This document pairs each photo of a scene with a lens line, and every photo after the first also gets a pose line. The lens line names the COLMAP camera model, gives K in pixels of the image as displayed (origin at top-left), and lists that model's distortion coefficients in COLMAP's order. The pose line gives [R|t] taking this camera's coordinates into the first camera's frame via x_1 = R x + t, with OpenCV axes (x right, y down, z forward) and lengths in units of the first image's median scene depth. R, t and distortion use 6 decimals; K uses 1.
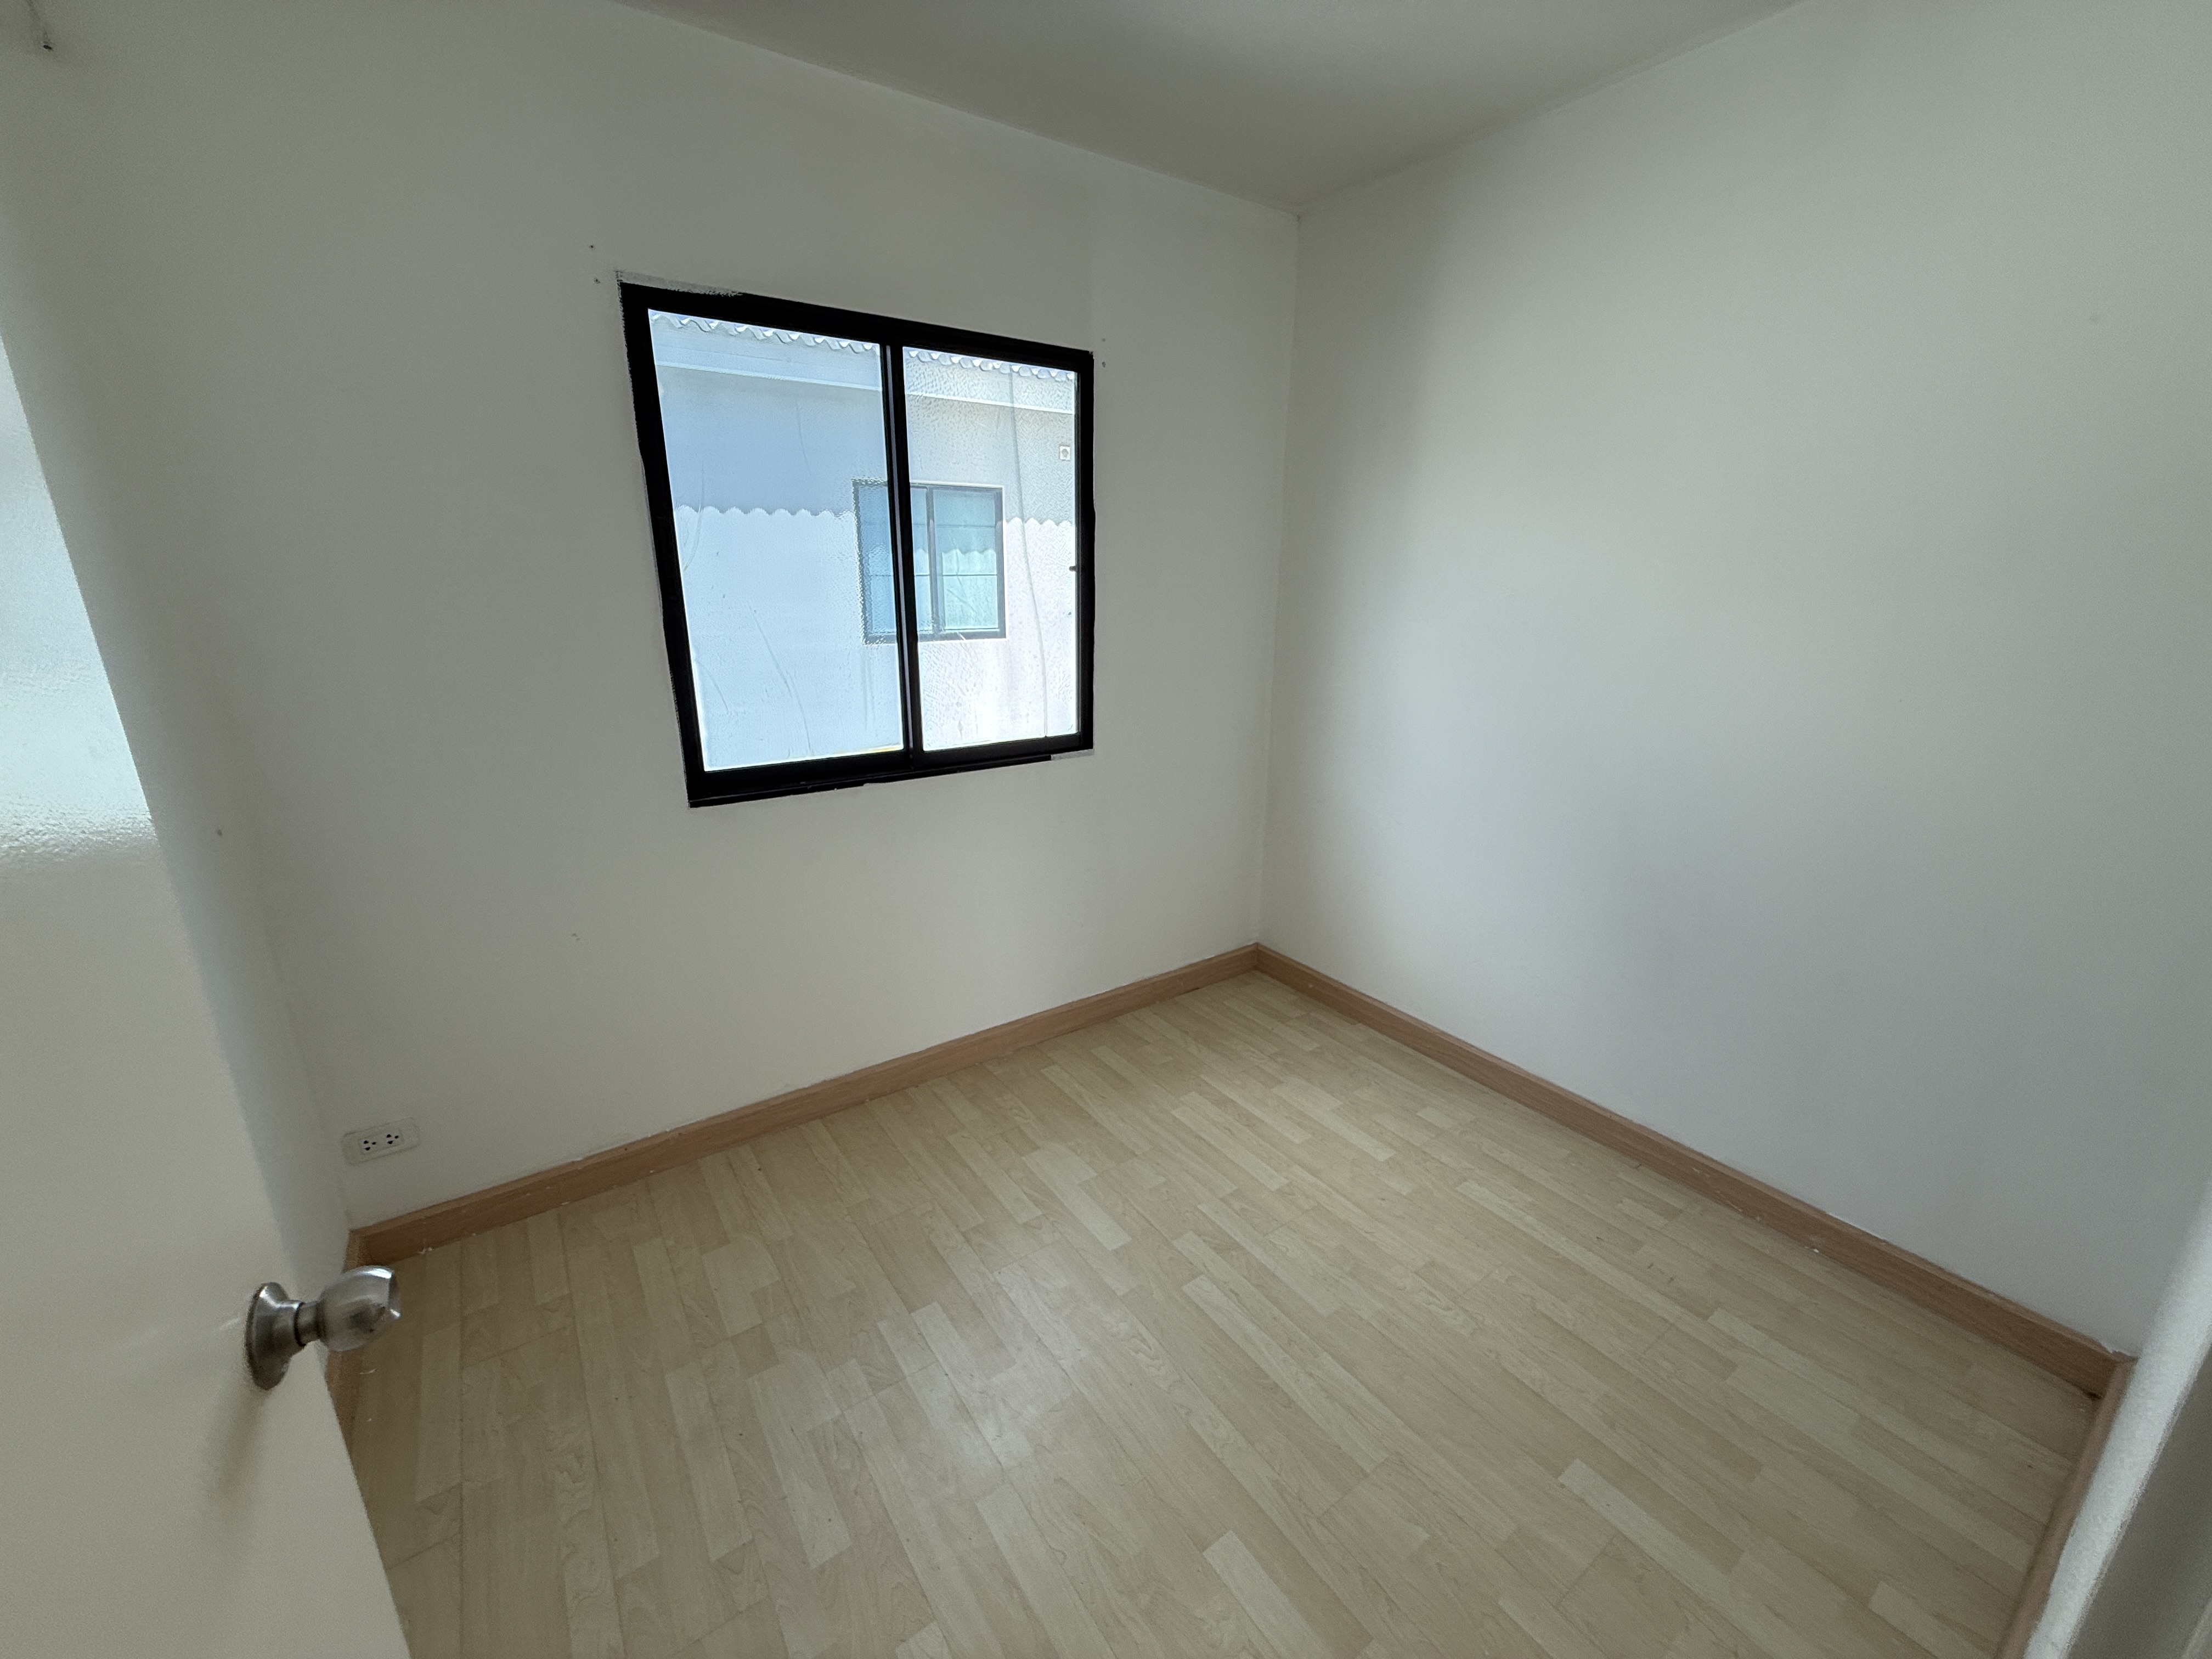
lens RADIAL K [[883.0, 0, 1108.0], [0, 883.0, 835.8], [0, 0, 1]] dist [0.004325, 0.000740]
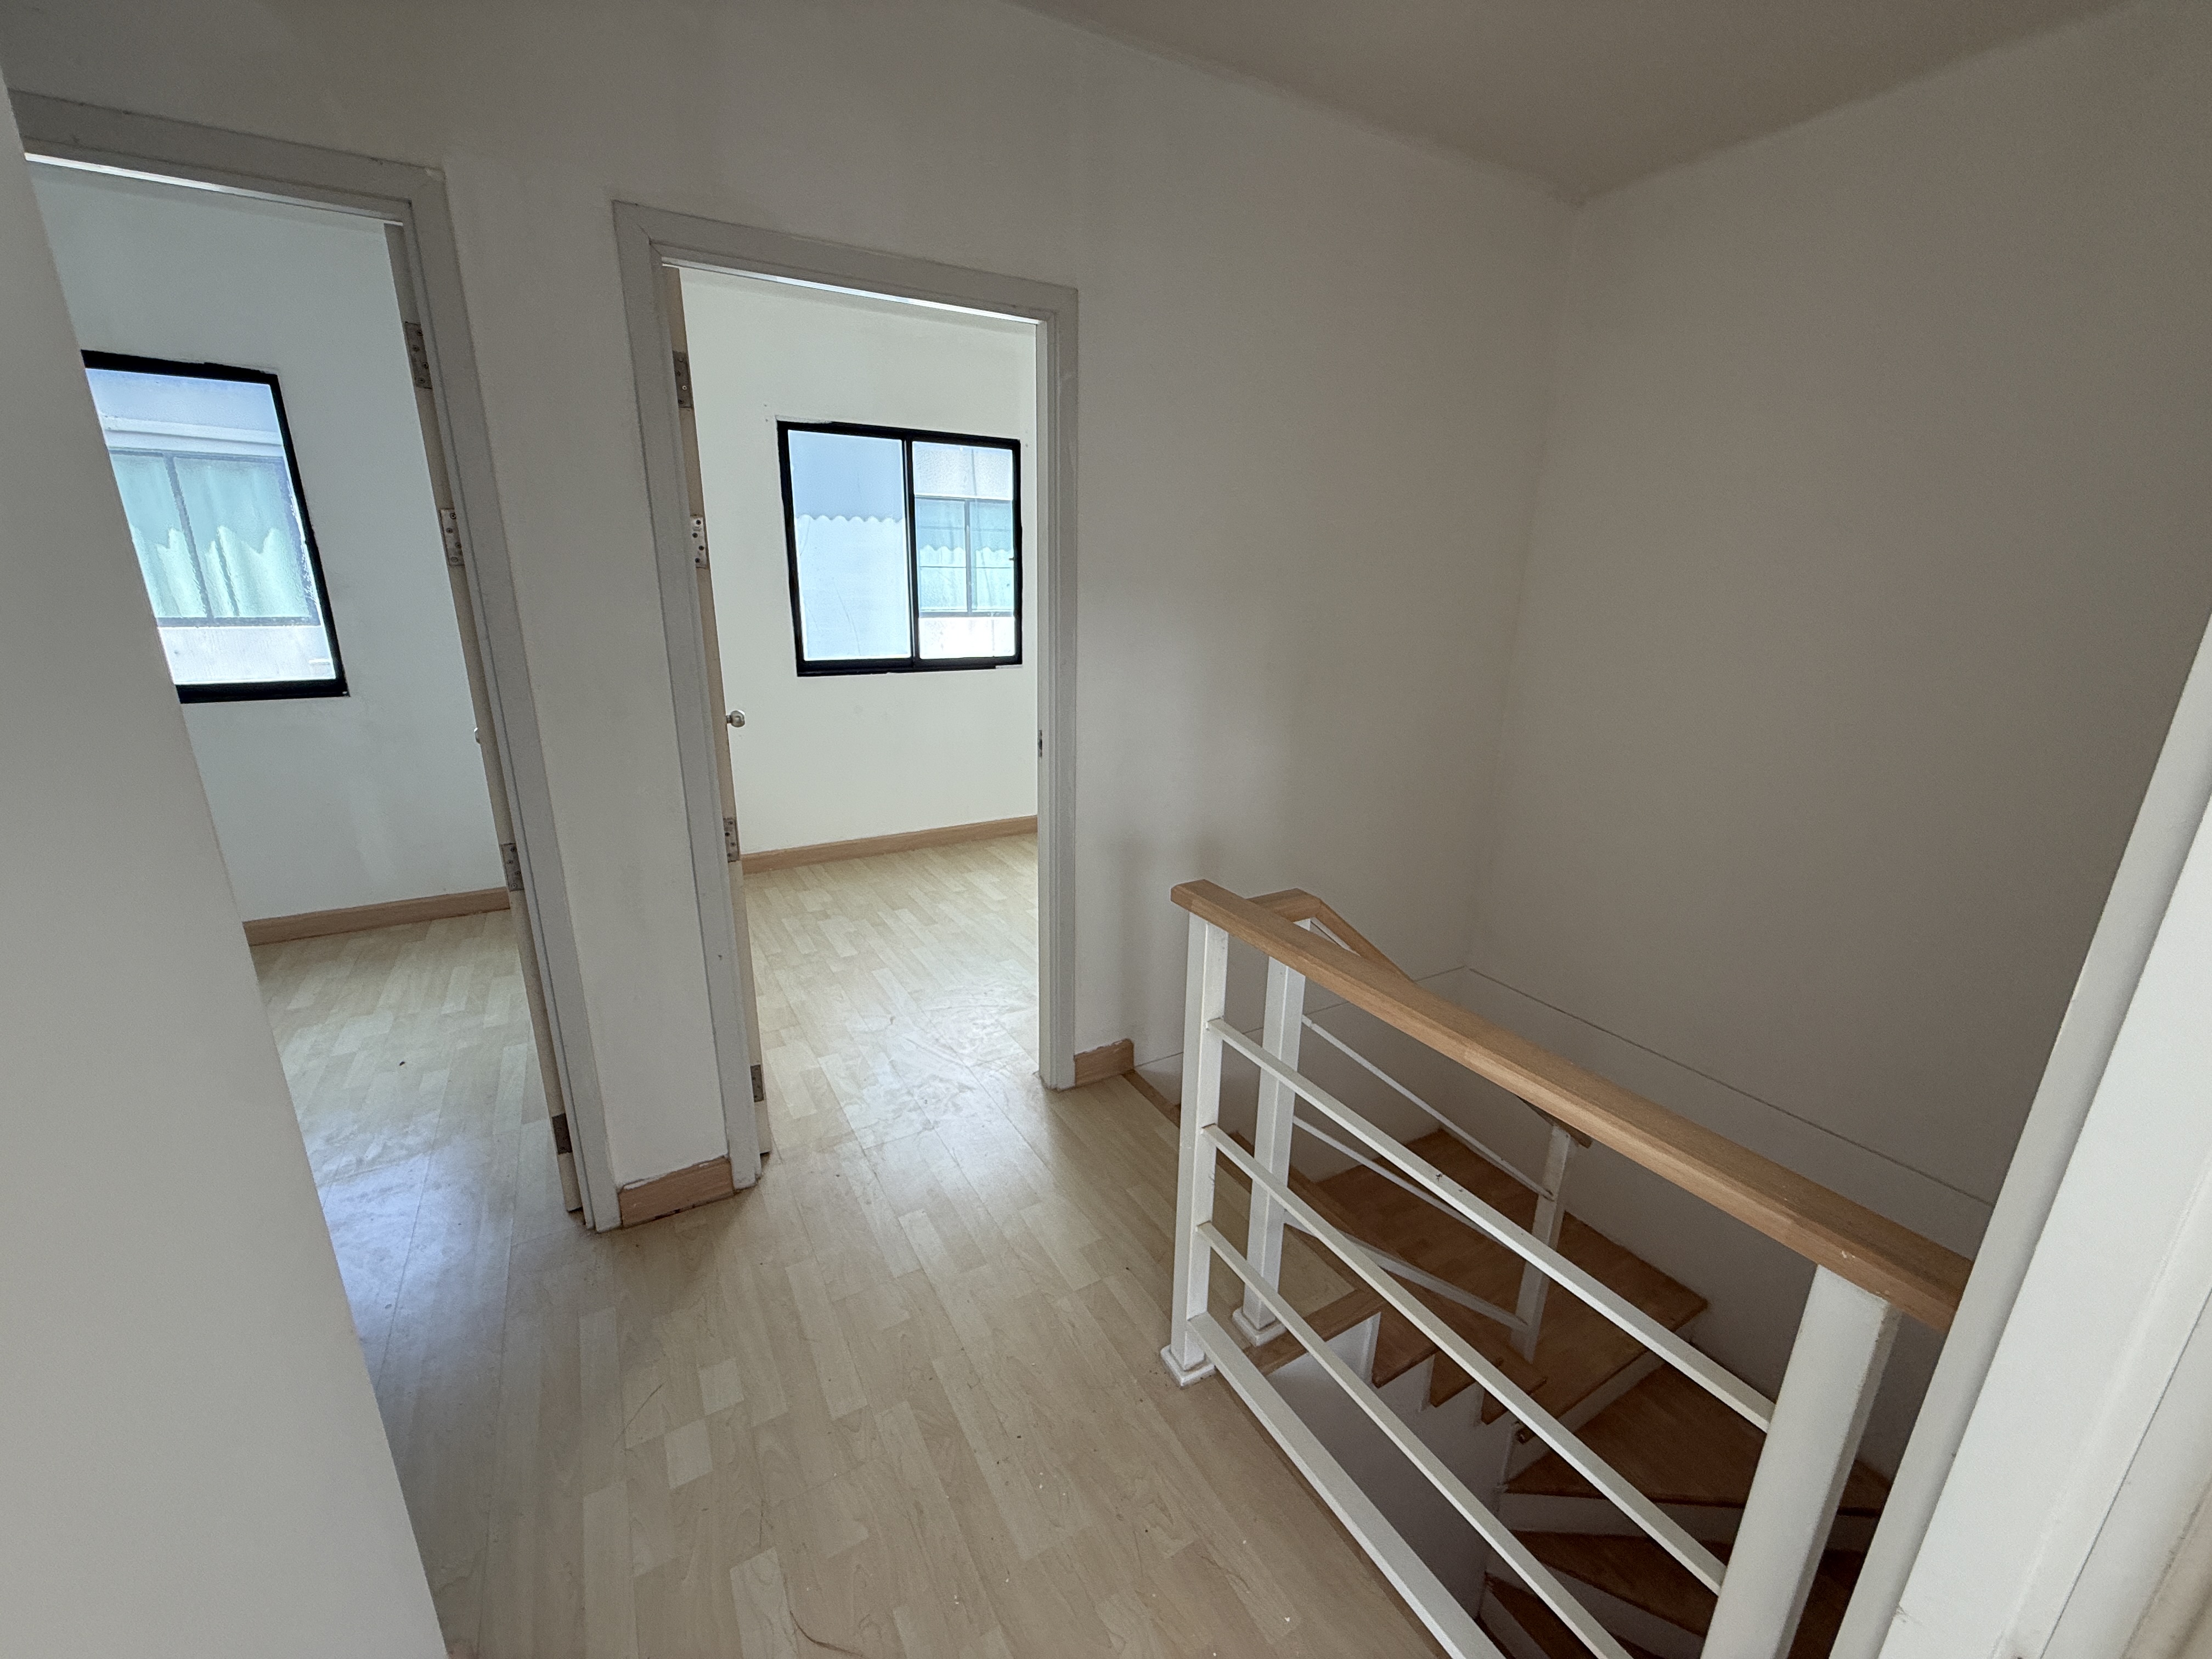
lens RADIAL K [[883.0, 0, 1116.8], [0, 883.0, 835.0], [0, 0, 1]] dist [0.004325, 0.000740]
pose [[0.997243, 0.034870, -0.065497, 0.328591], [-0.034923, 0.999390, 0.000335, 0.256485], [0.065469, 0.001954, 0.997853, -0.796882]]
